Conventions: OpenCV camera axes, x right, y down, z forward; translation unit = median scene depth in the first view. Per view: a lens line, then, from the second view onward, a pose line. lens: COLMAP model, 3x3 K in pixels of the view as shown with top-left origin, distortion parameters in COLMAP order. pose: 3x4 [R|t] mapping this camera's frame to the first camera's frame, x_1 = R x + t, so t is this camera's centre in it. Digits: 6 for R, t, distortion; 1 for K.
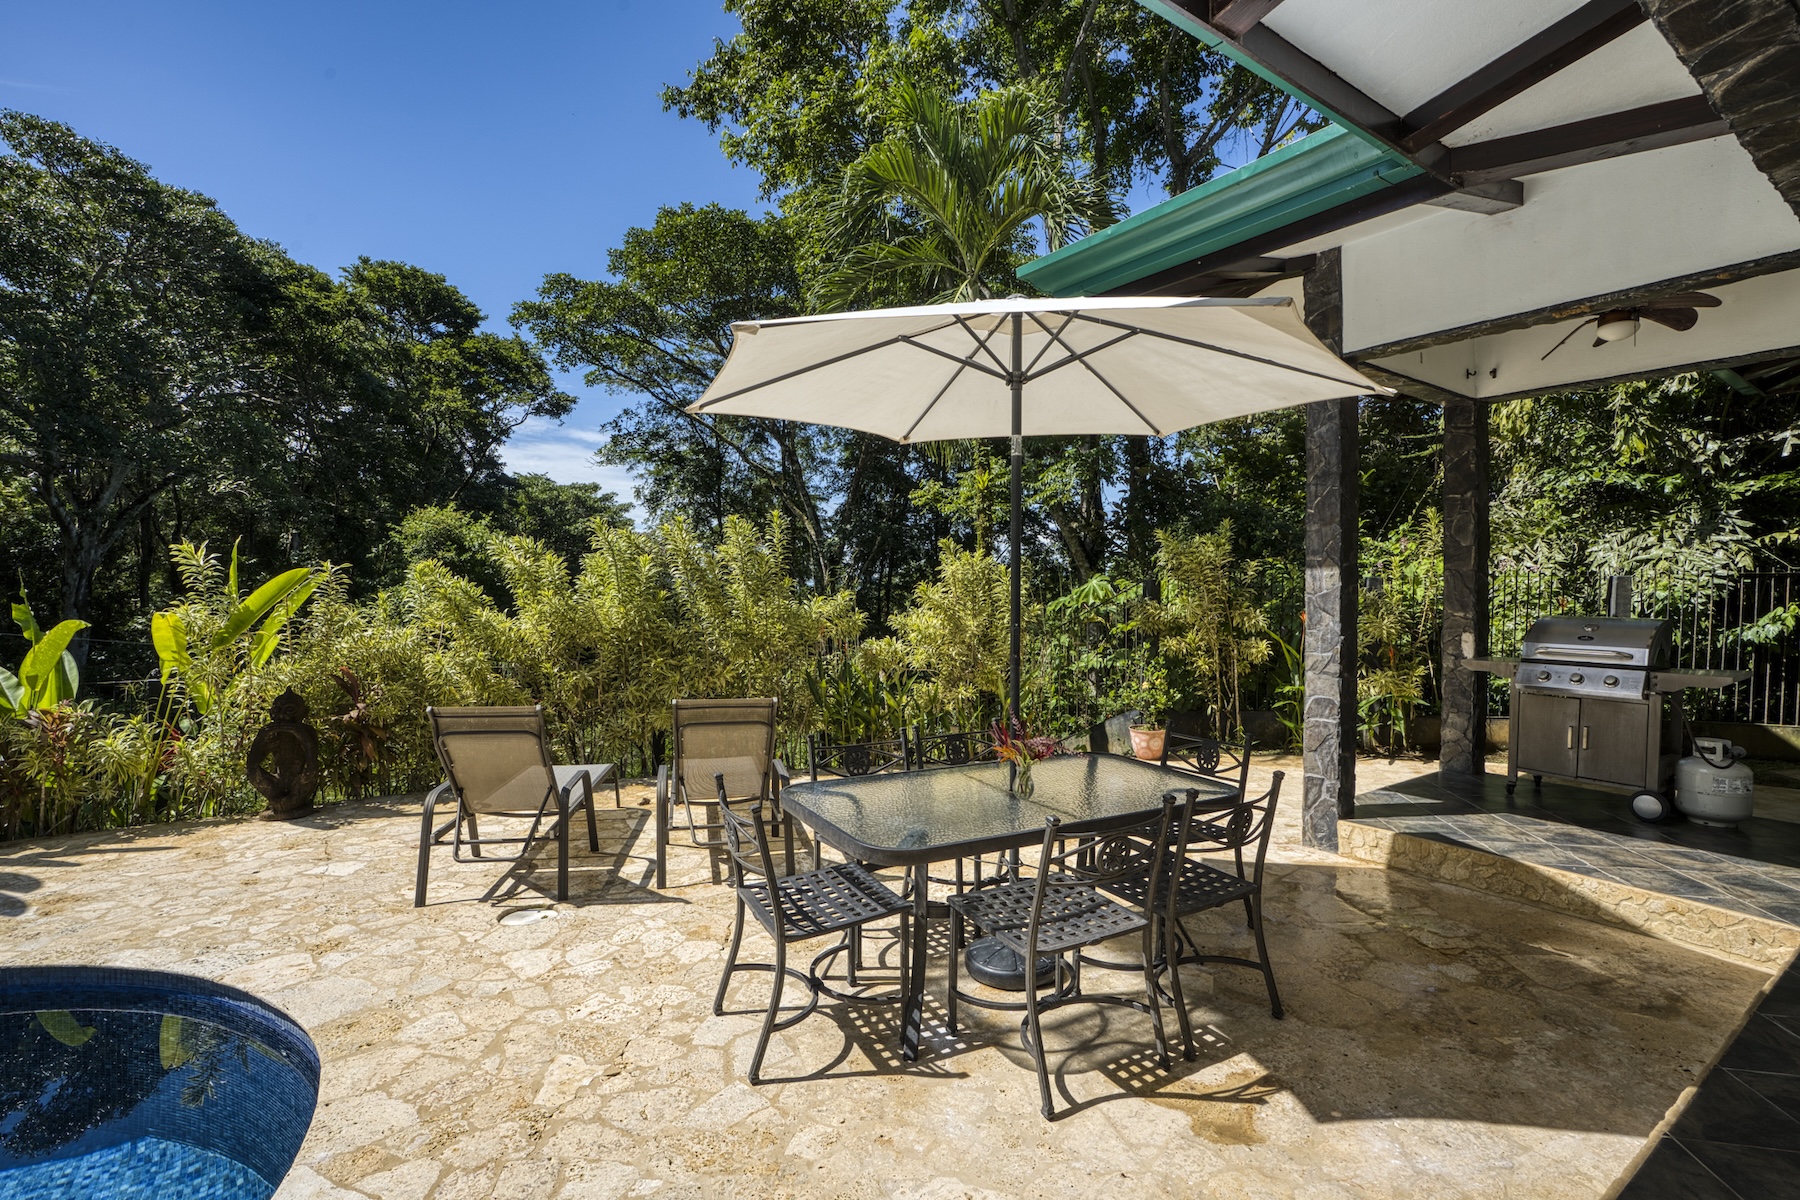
lens RADIAL K [[846.2, 0, 892.2], [0, 846.2, 600.0], [0, 0, 1]] dist [-0.054558, 0.017733]
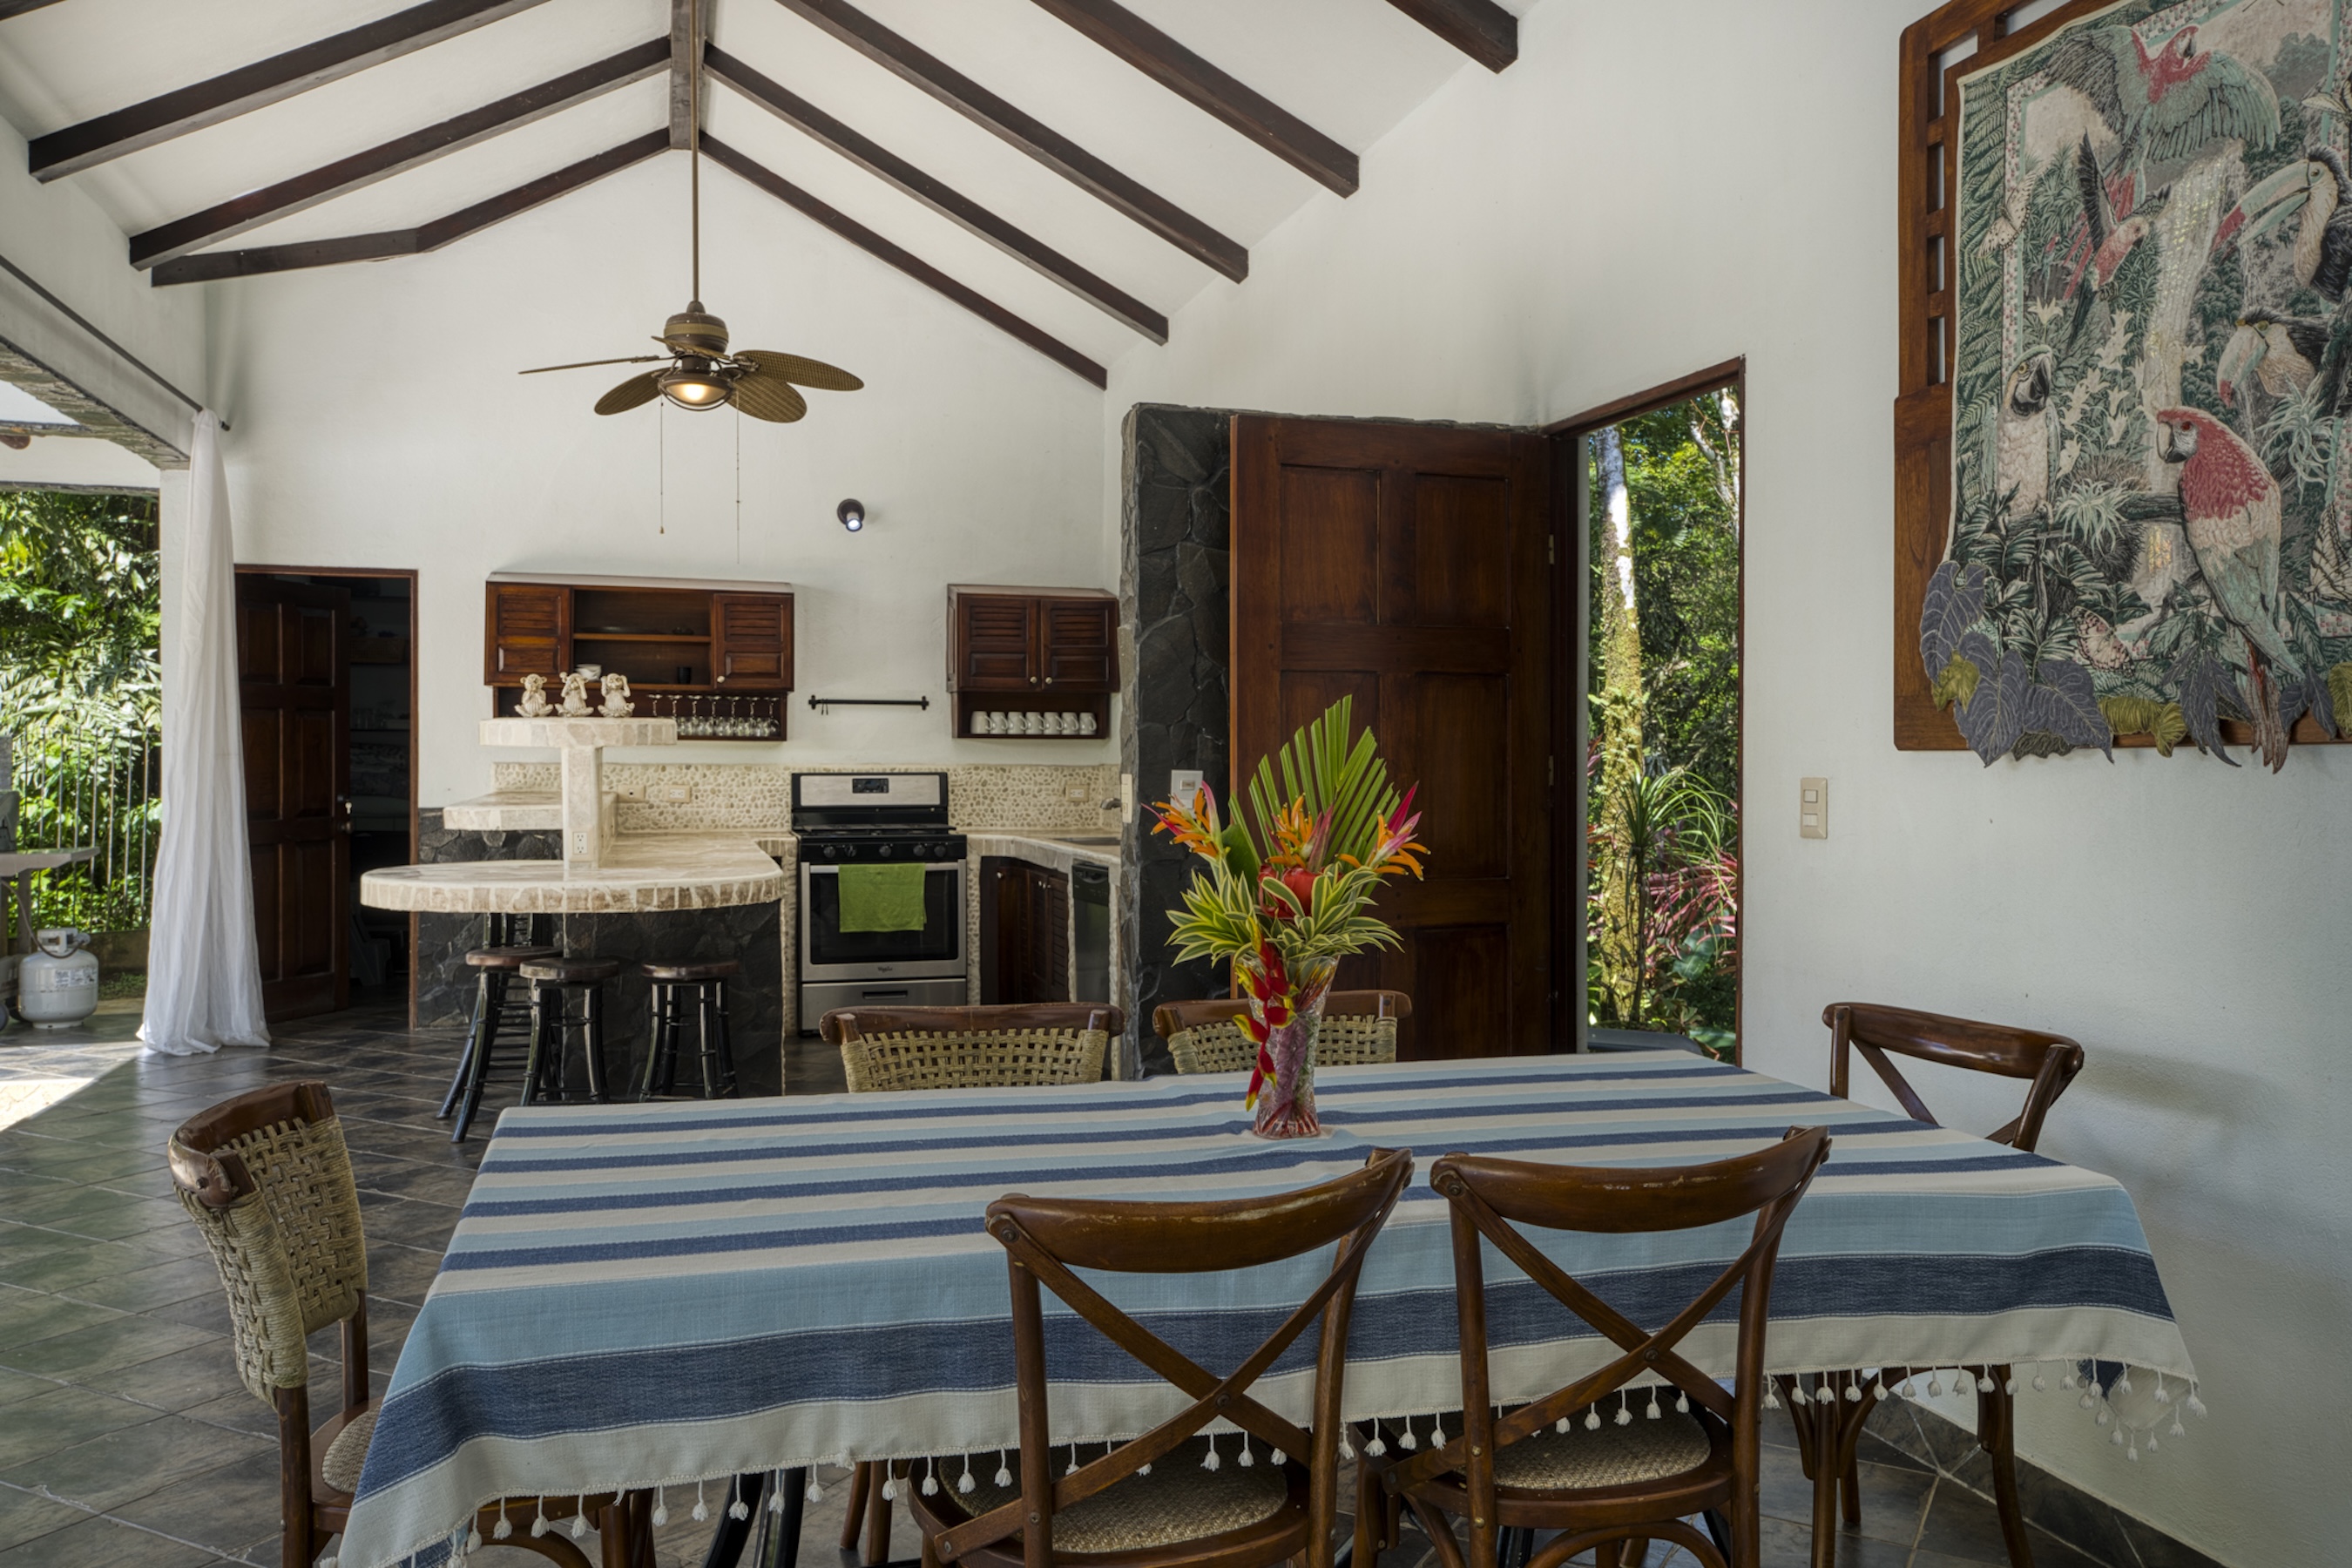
lens RADIAL K [[1779.6, 0, 1156.7], [0, 1779.6, 789.2], [0, 0, 1]] dist [-0.012362, 0.021848]
pose [[0.312342, -0.015388, 0.949845, -0.228423], [0.012809, 0.999846, 0.011986, 0.010345], [-0.949883, 0.008423, 0.312491, -0.389073]]
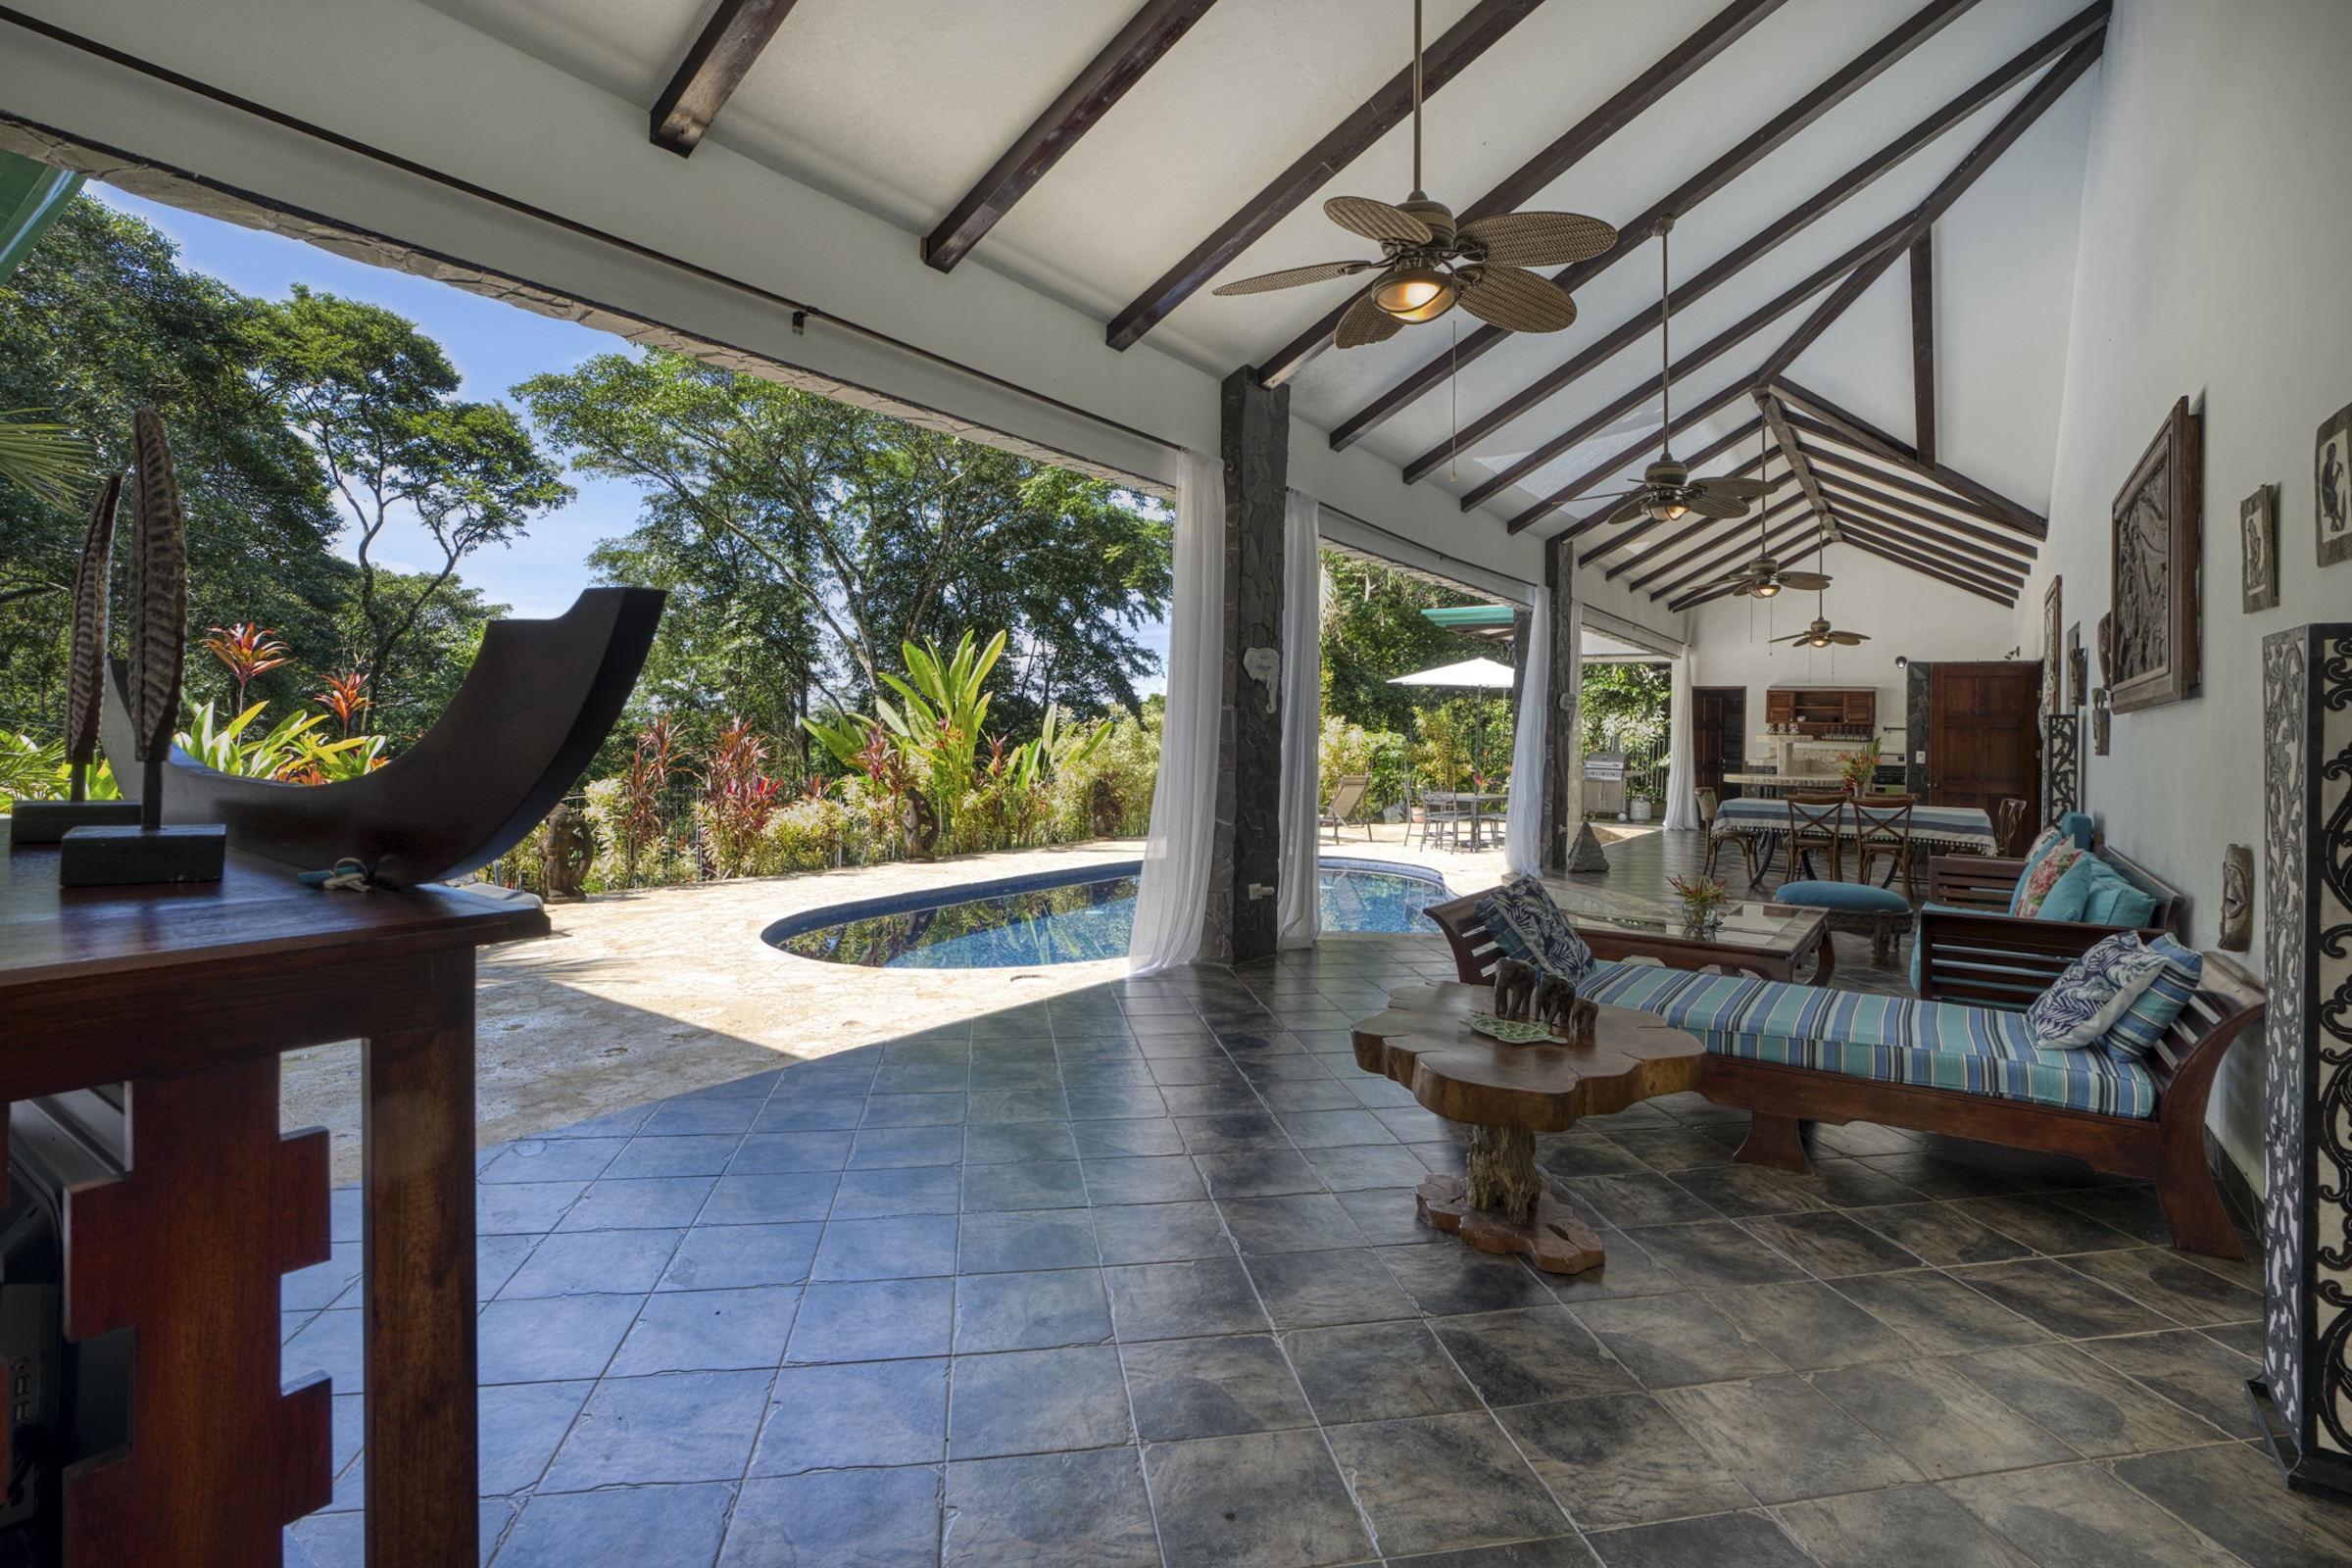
lens RADIAL K [[1105.7, 0, 1200.2], [0, 1105.7, 717.1], [0, 0, 1]] dist [-0.054558, 0.017733]
pose [[0.933406, 0.026518, 0.357840, -1.094431], [-0.016675, 0.999394, -0.030564, 0.025889], [-0.358433, 0.022562, 0.933283, -1.227746]]
